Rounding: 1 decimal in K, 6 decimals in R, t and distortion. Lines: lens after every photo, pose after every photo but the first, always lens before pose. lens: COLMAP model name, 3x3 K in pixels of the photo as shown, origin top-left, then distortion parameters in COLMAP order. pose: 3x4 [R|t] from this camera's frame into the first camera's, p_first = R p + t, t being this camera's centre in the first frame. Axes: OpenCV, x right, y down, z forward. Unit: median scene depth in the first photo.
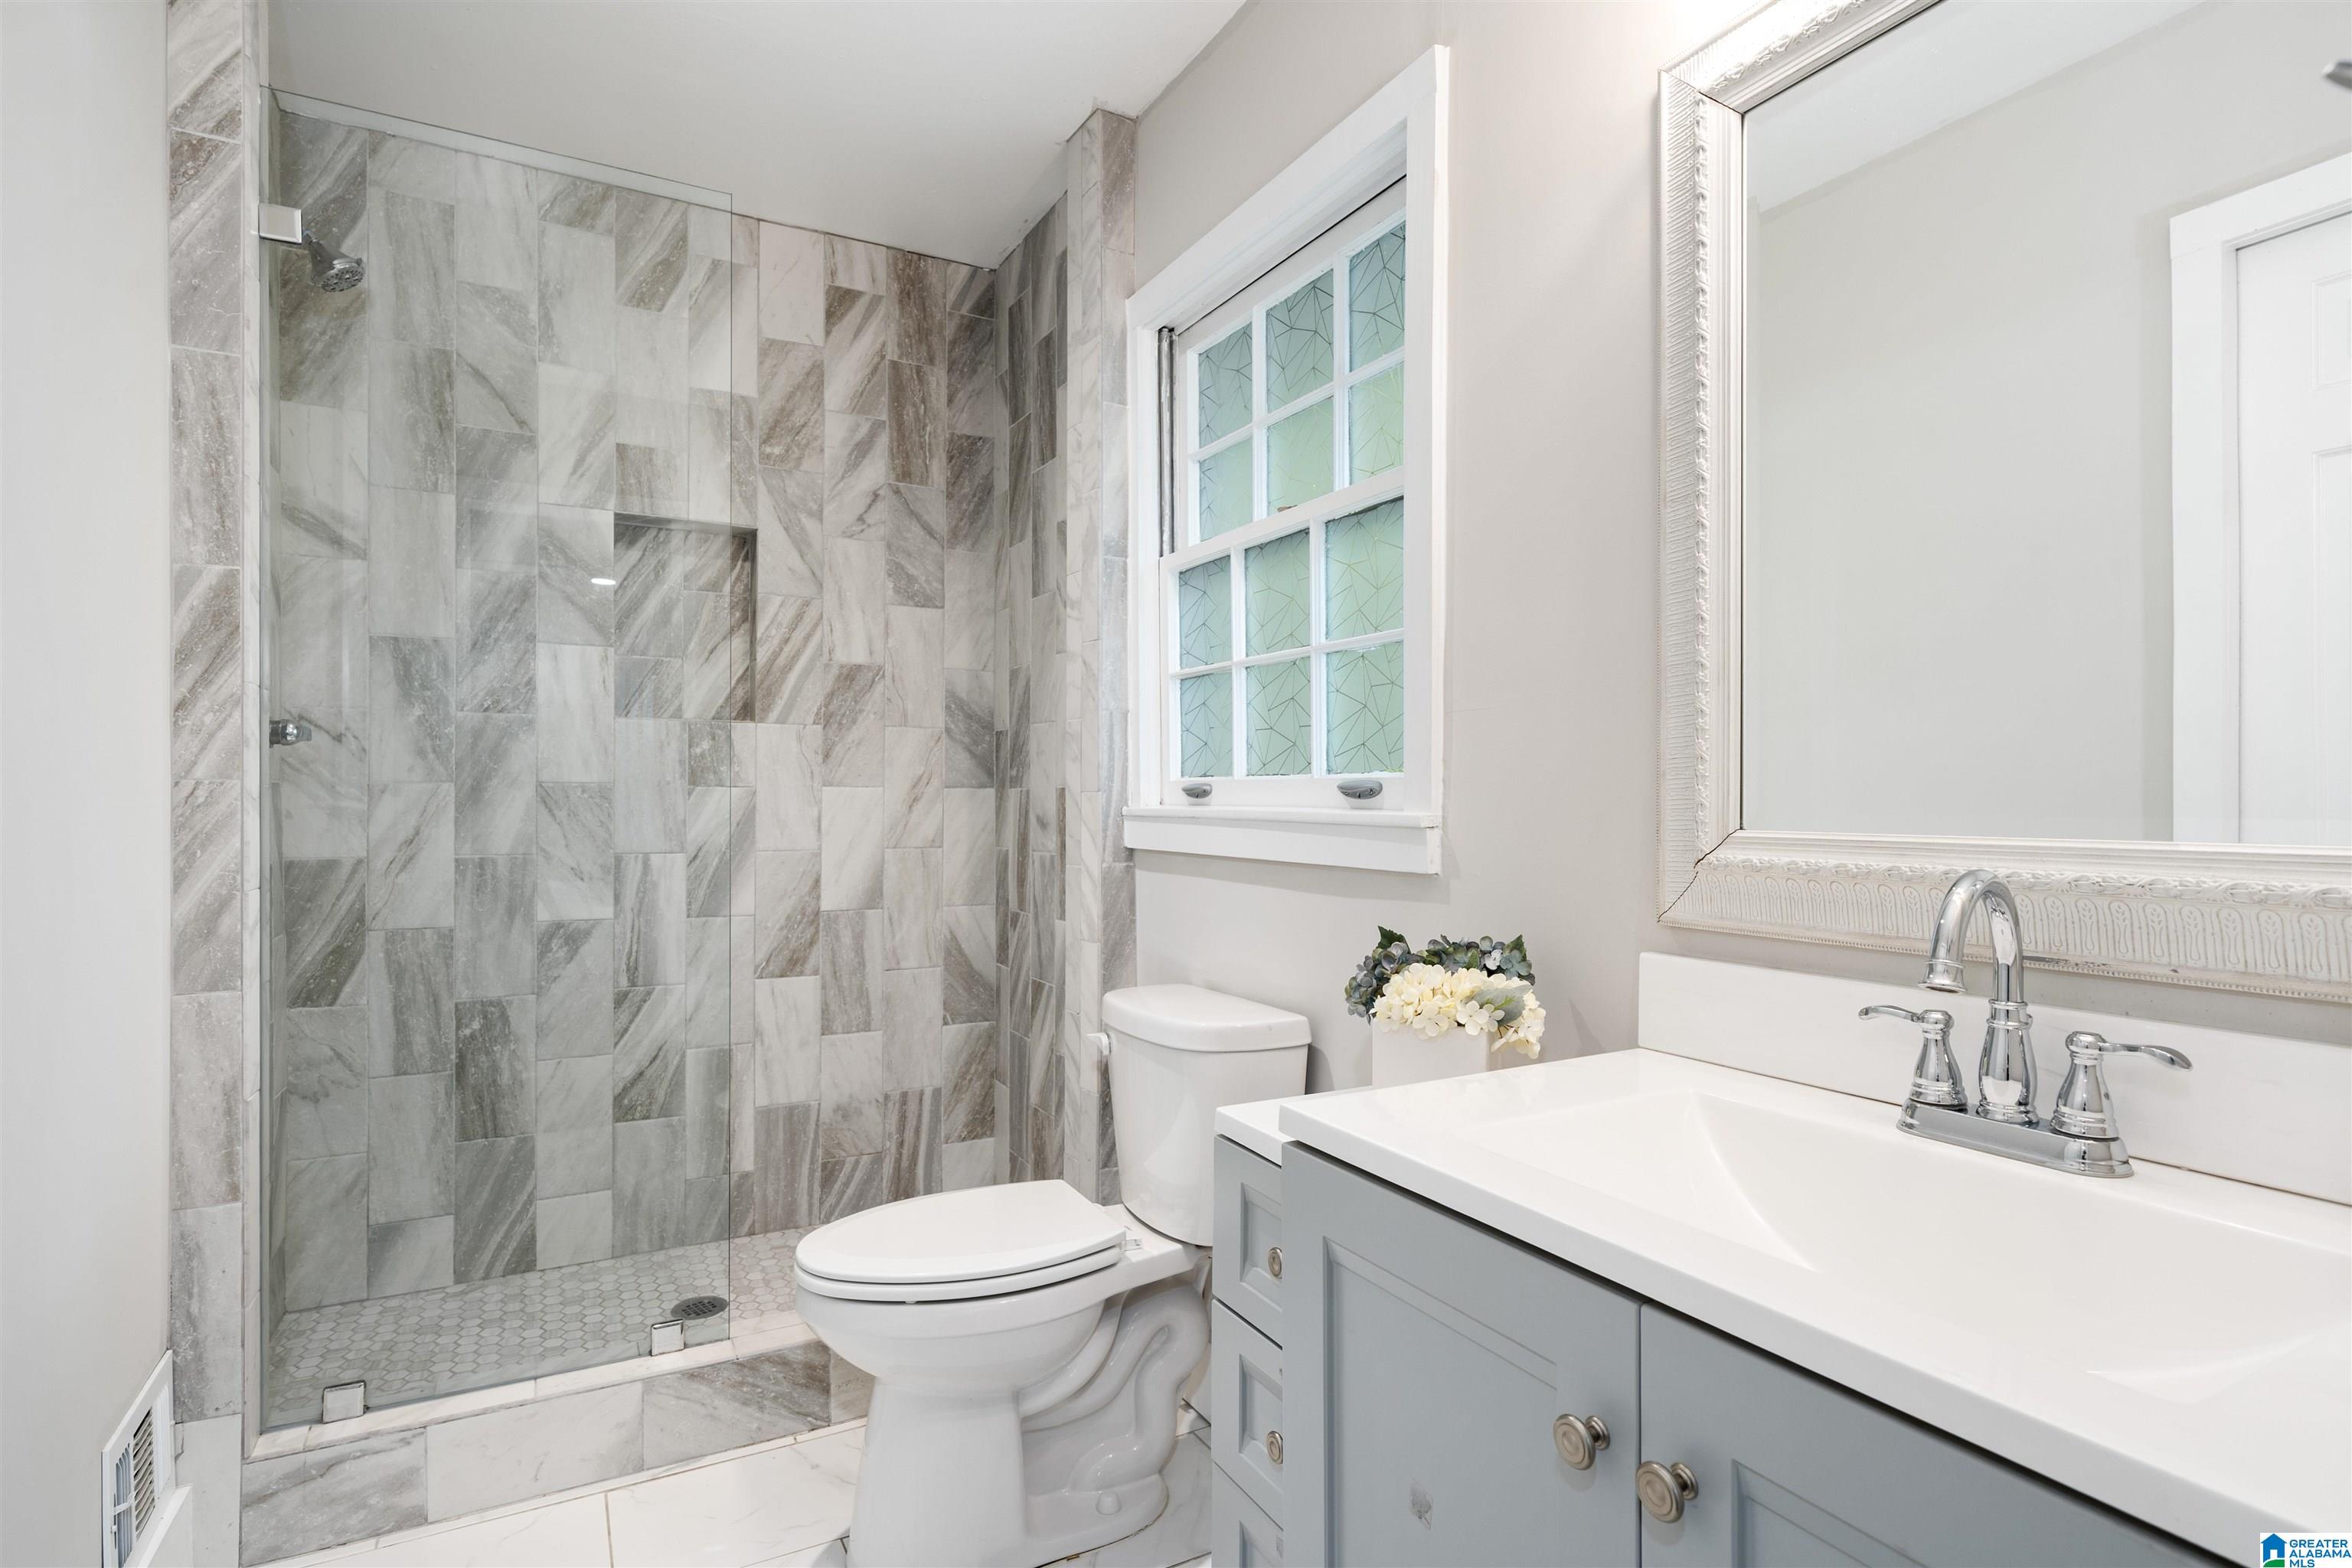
lens RADIAL K [[1183.4, 0, 1182.1], [0, 1183.4, 792.3], [0, 0, 1]] dist [0.002827, 0.001951]
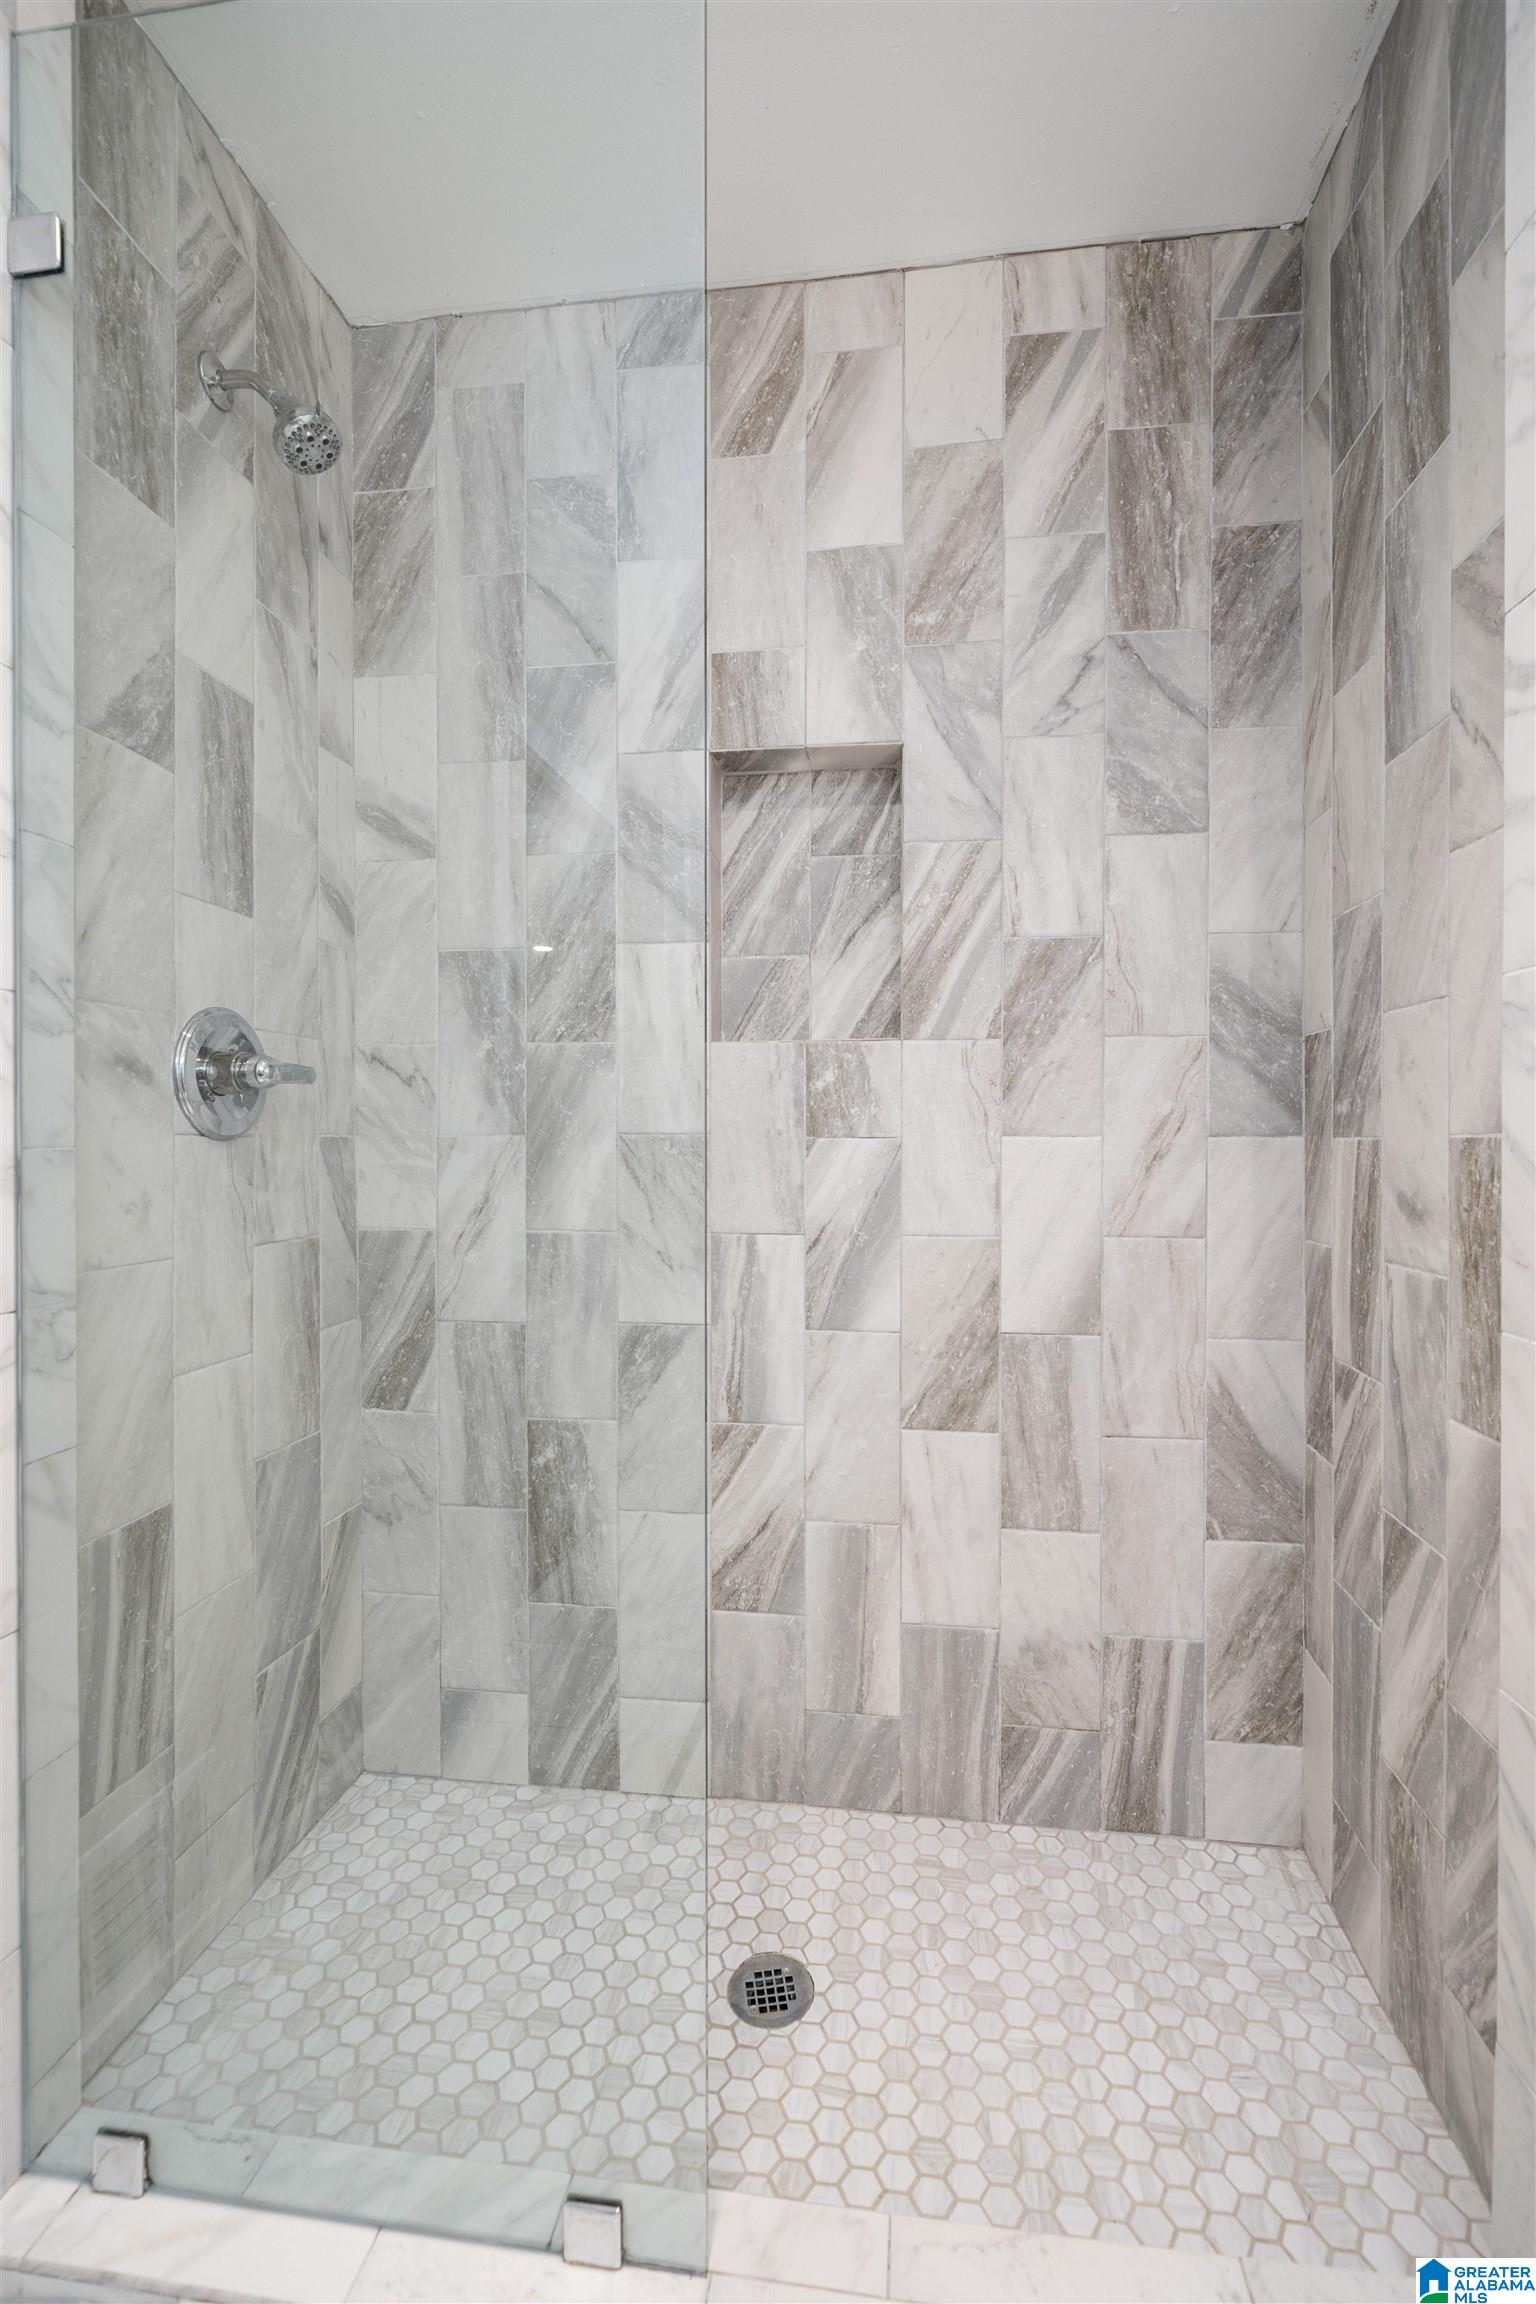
lens RADIAL K [[1035.0, 0, 774.4], [0, 1035.0, 1148.0], [0, 0, 1]] dist [-0.002191, -0.000440]
pose [[0.810847, 0.002283, -0.585254, -0.081472], [0.006634, 0.999892, 0.013092, -0.006698], [0.585220, -0.014498, 0.810745, 0.496037]]
